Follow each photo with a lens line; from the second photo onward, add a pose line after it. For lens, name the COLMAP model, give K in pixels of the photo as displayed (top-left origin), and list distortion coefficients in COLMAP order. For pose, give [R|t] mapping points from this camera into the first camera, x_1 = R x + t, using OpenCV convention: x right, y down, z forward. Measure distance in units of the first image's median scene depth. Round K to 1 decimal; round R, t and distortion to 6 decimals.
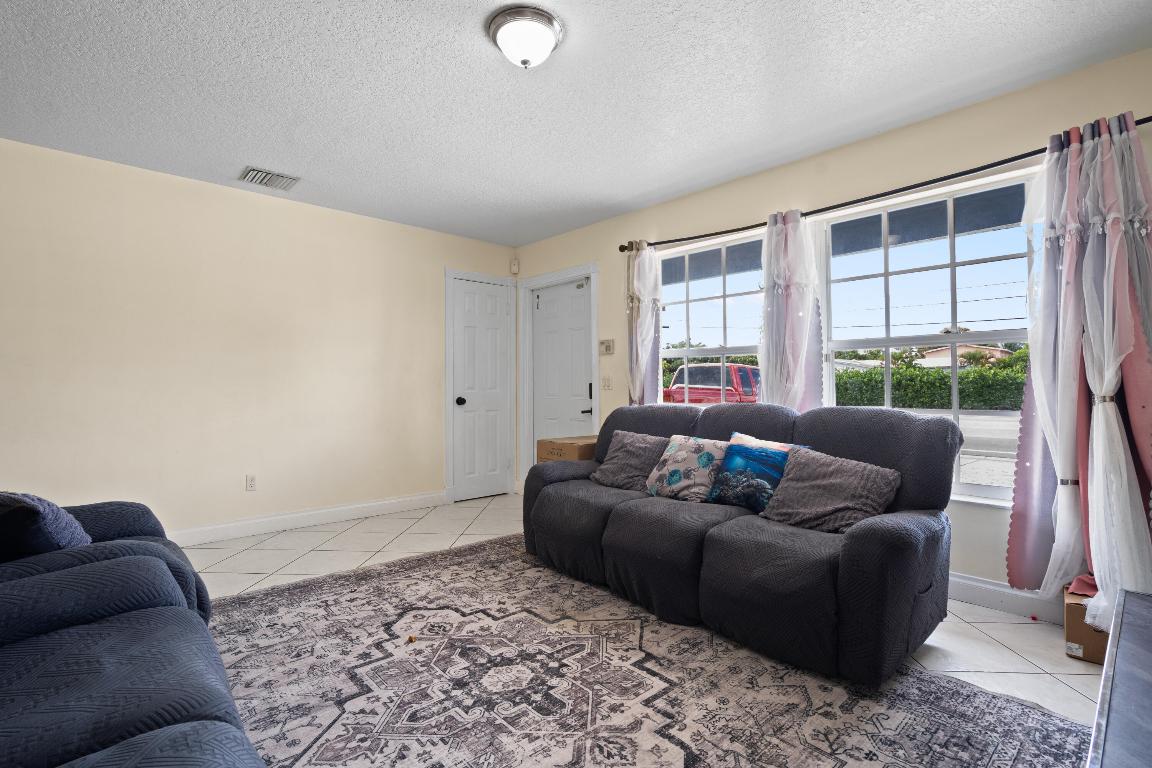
lens RADIAL K [[541.2, 0, 563.8], [0, 541.2, 370.8], [0, 0, 1]] dist [-0.002384, -0.000094]
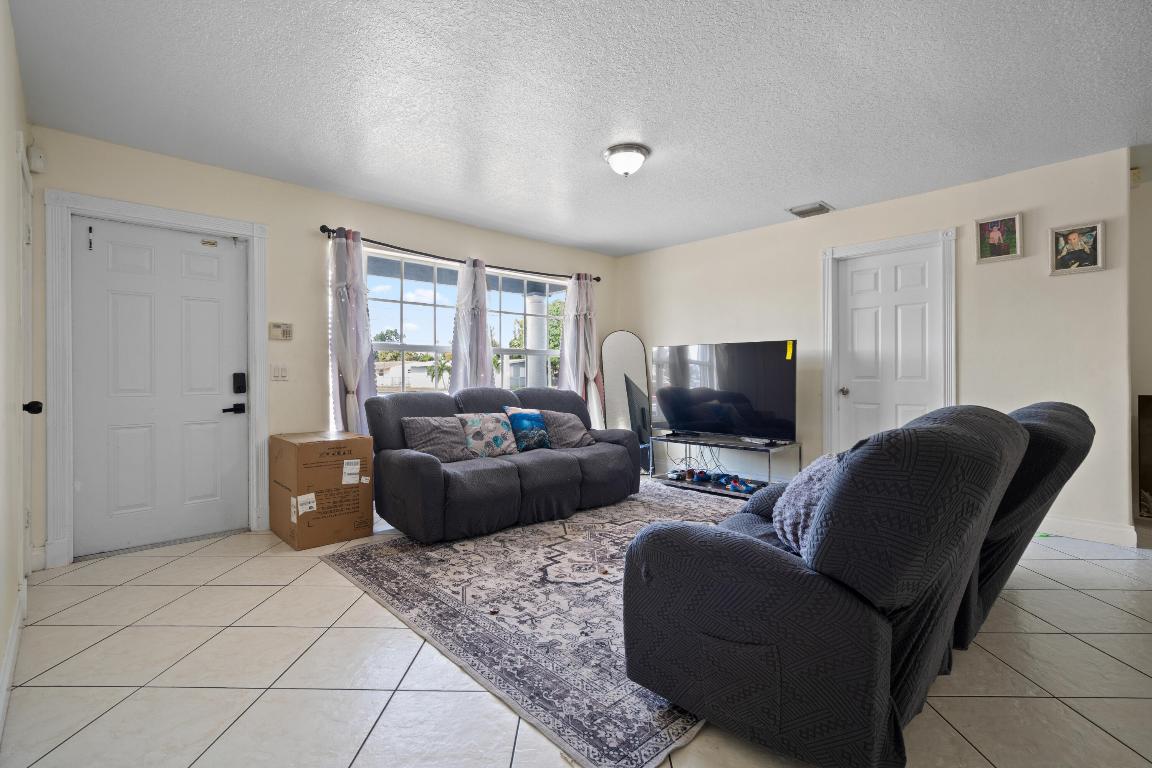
lens RADIAL K [[522.2, 0, 573.1], [0, 522.2, 374.8], [0, 0, 1]] dist [-0.003133, -0.000071]
pose [[-0.028522, 0.000043, 0.999593, -1.270605], [-0.026005, 0.999662, -0.000785, 0.023316], [-0.999255, -0.026017, -0.028511, 0.935405]]
